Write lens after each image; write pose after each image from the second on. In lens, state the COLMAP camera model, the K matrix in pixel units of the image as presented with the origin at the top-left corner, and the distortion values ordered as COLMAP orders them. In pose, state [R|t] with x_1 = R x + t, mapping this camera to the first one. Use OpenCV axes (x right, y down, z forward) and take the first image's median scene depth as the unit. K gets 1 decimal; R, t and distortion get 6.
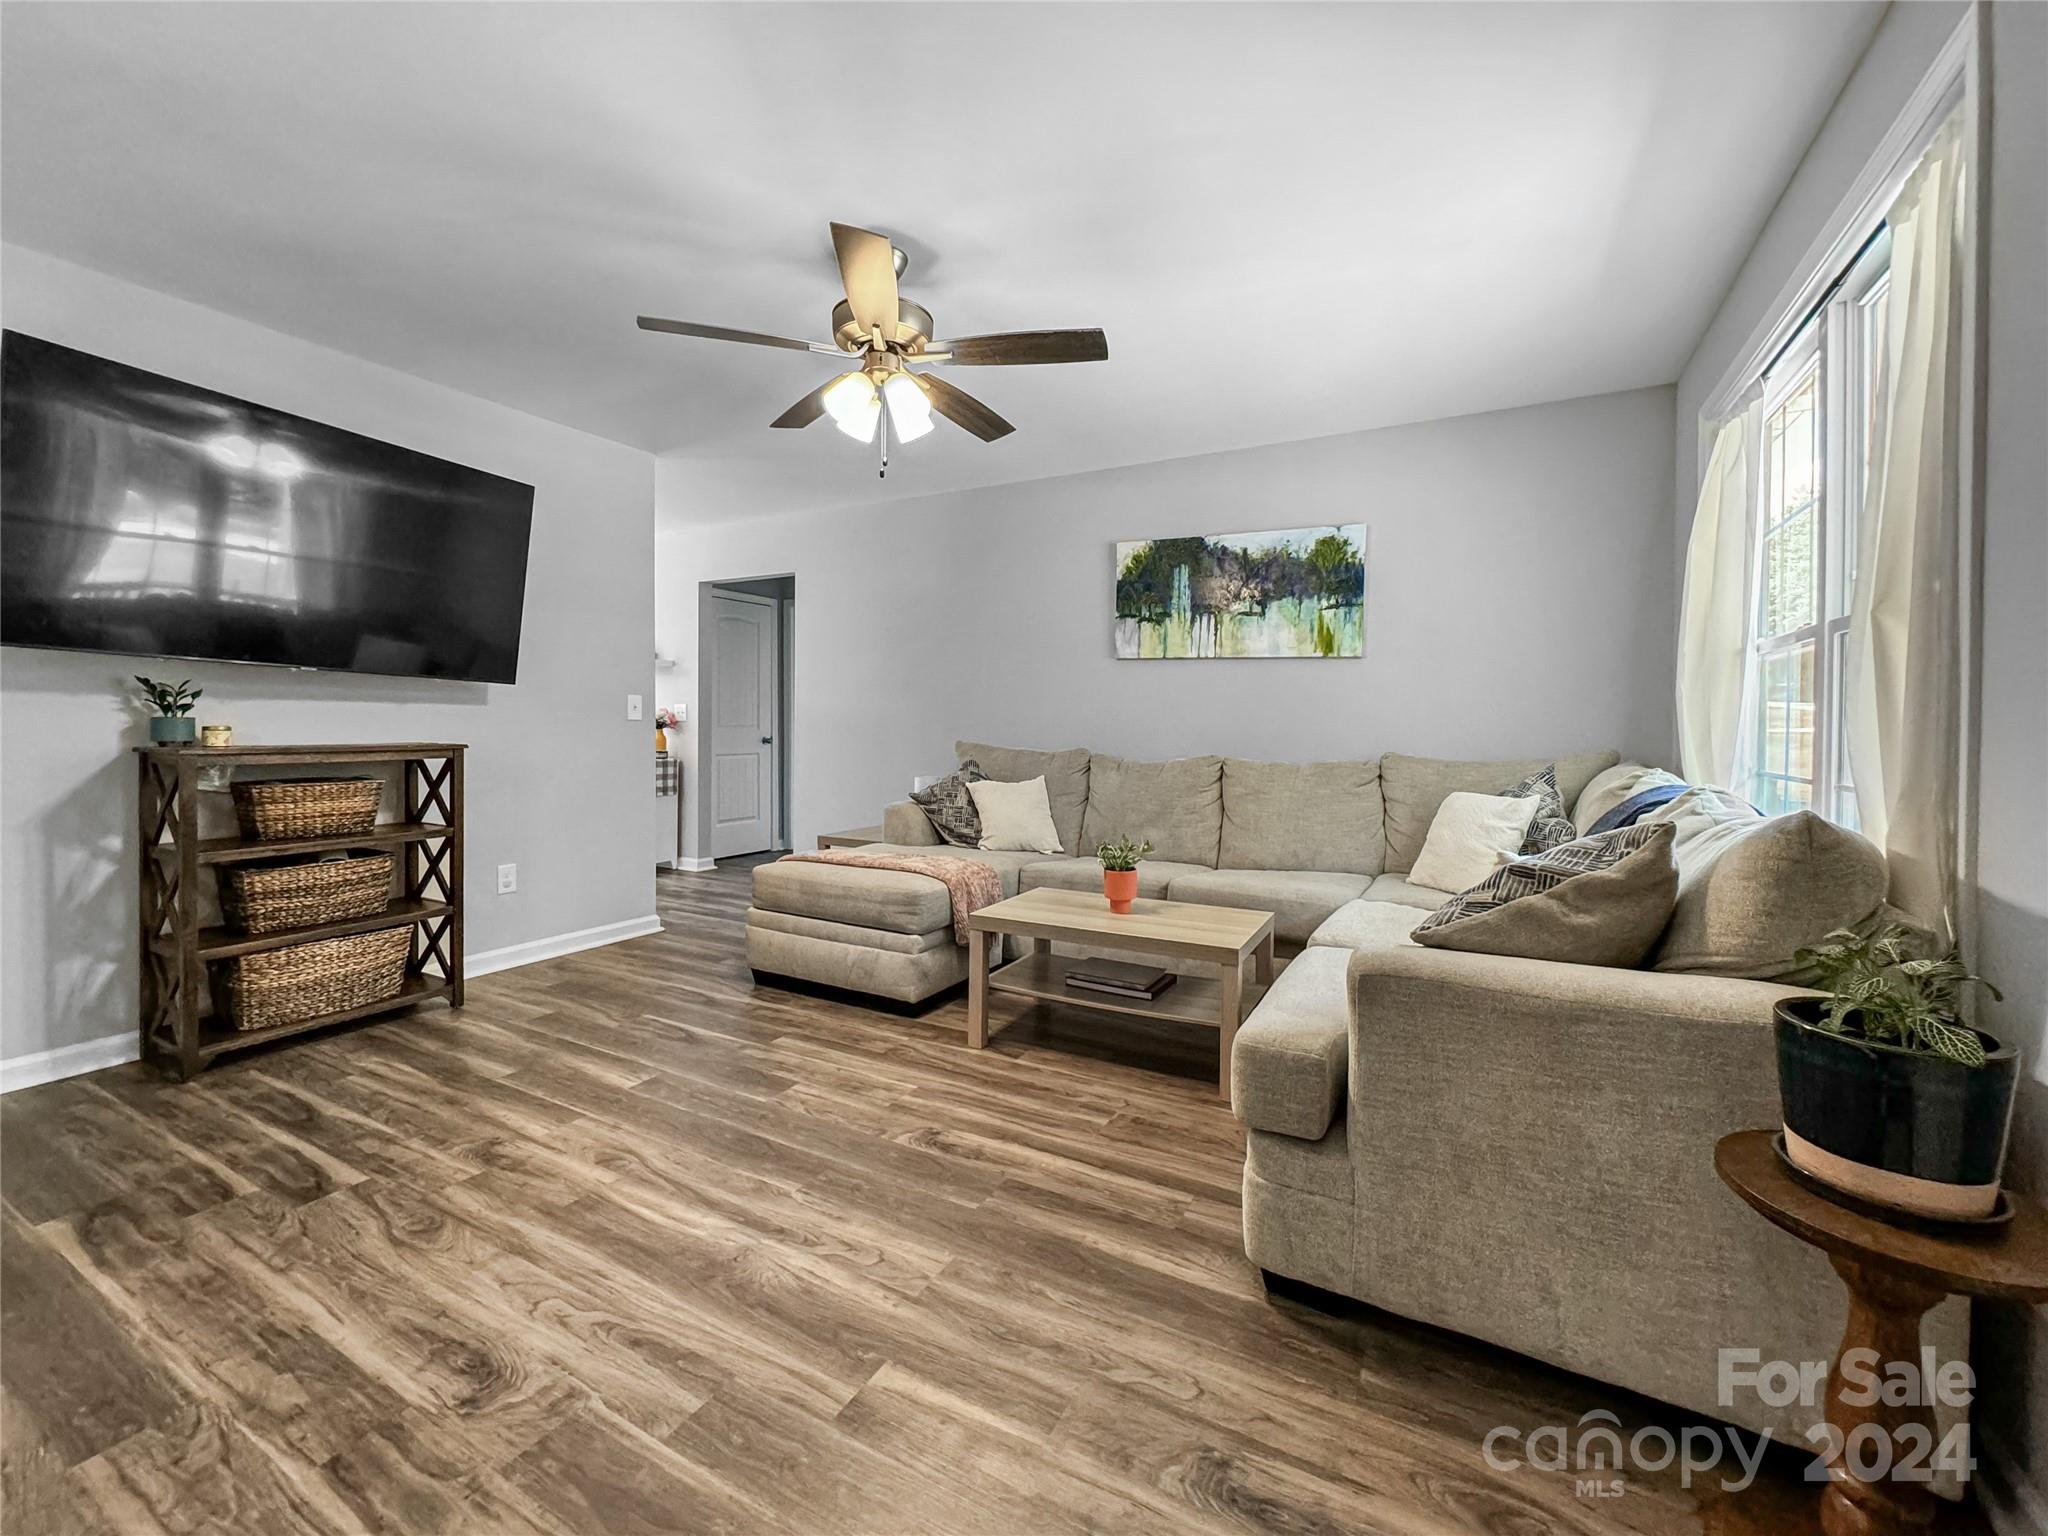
lens RADIAL K [[846.8, 0, 1016.6], [0, 846.8, 736.4], [0, 0, 1]] dist [-0.003138, 0.000736]
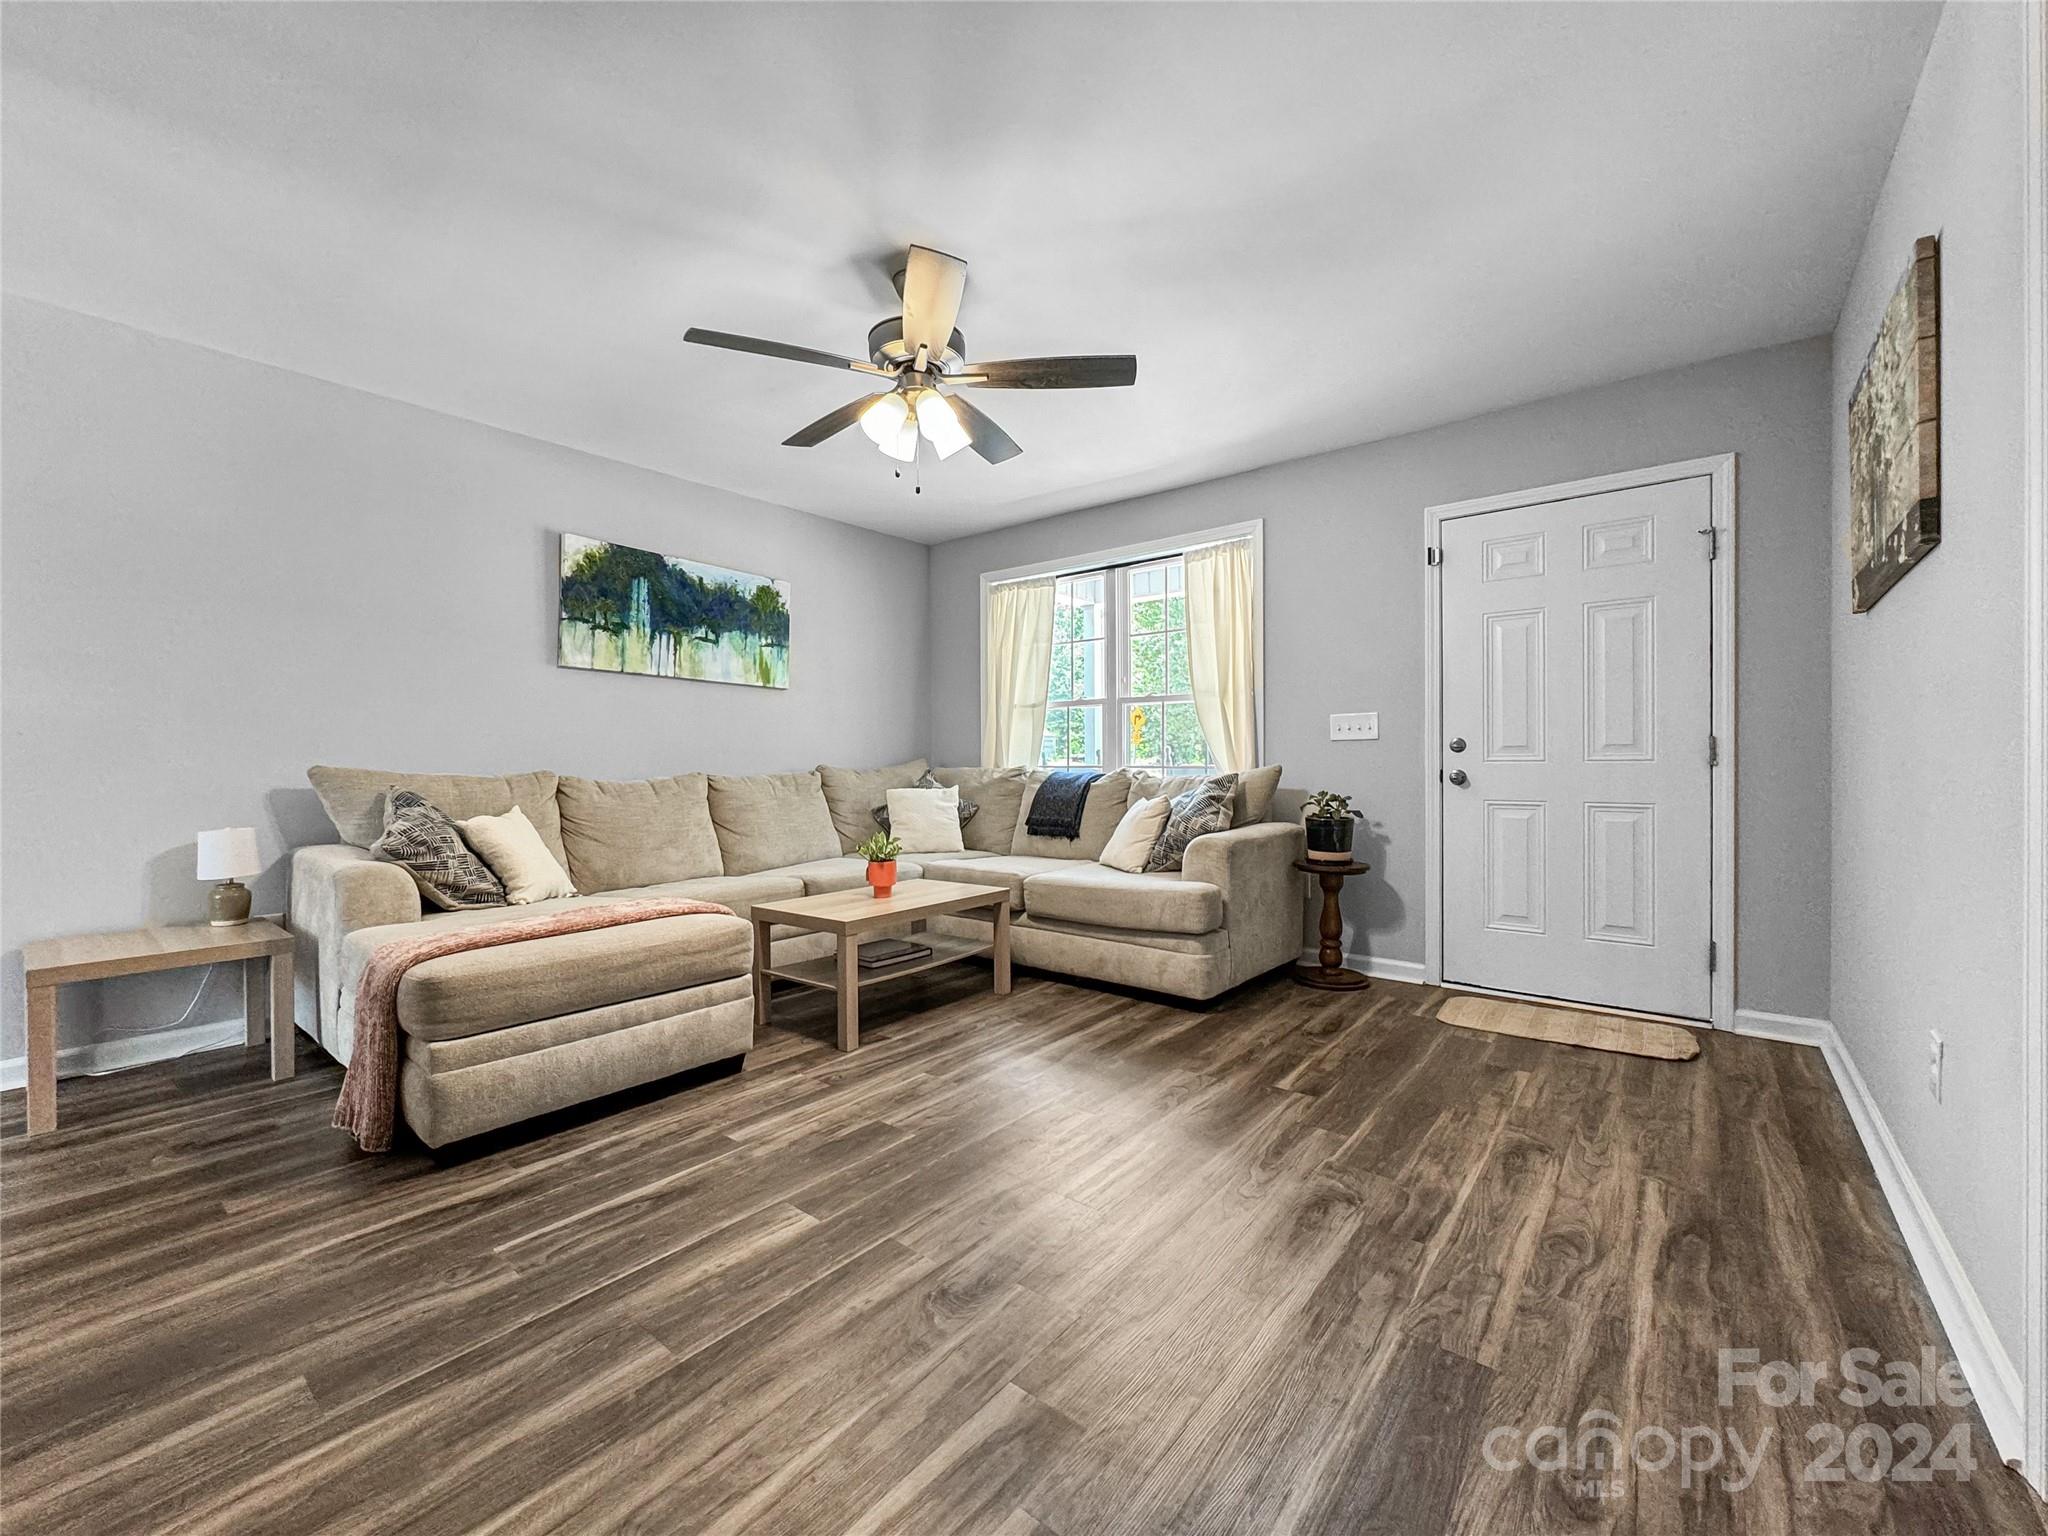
lens RADIAL K [[837.9, 0, 1024.0], [0, 837.9, 768.0], [0, 0, 1]] dist [-0.002011, 0.000102]
pose [[0.163162, -0.016448, 0.986462, -0.951218], [0.023520, 0.999642, 0.012777, 0.017440], [-0.986319, 0.021117, 0.163490, 0.586333]]
